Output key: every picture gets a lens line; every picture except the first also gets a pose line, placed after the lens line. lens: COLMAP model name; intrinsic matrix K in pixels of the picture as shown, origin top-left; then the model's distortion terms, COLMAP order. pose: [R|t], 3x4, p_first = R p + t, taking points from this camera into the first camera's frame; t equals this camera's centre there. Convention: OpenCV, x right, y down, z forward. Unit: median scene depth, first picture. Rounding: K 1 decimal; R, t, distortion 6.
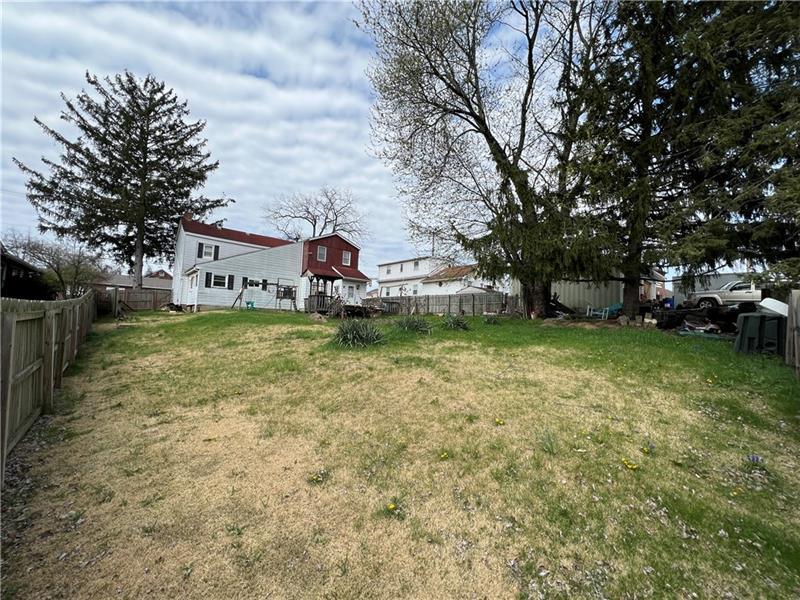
lens RADIAL K [[320.0, 0, 403.0], [0, 320.0, 300.0], [0, 0, 1]] dist [-0.001563, -0.000171]
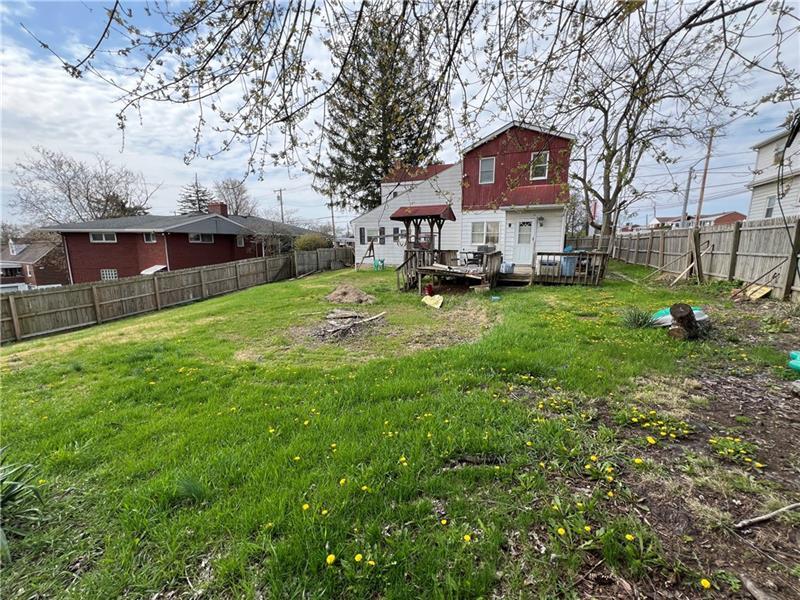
lens RADIAL K [[318.2, 0, 399.3], [0, 318.2, 295.0], [0, 0, 1]] dist [-0.001339, -0.000033]
pose [[0.404122, 0.101975, -0.909003, 0.242636], [0.076479, 0.986520, 0.144672, -0.016702], [0.911502, -0.127985, 0.390876, 0.614686]]
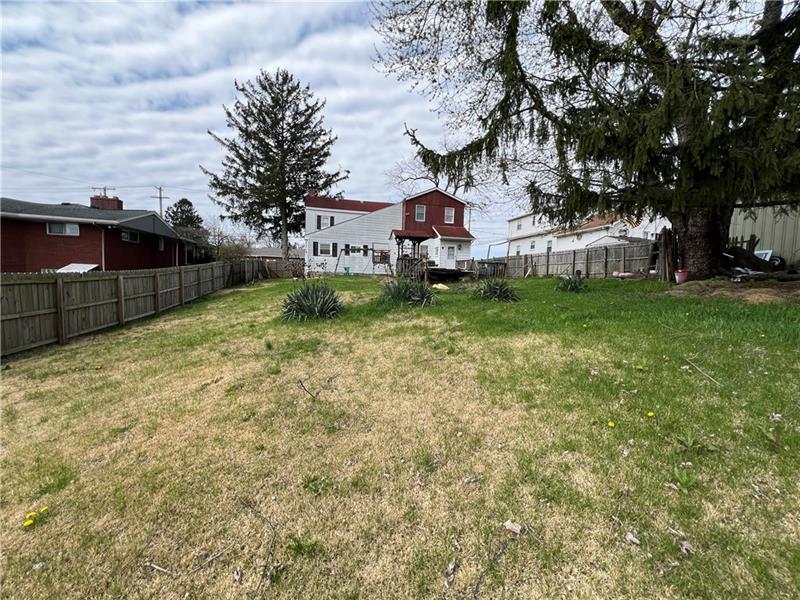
lens RADIAL K [[320.0, 0, 401.9], [0, 320.0, 299.1], [0, 0, 1]] dist [-0.001563, -0.000171]
pose [[0.878658, 0.015381, -0.477204, 0.148530], [0.037468, 0.994178, 0.101031, 0.007237], [0.475980, -0.106651, 0.872965, 0.145062]]
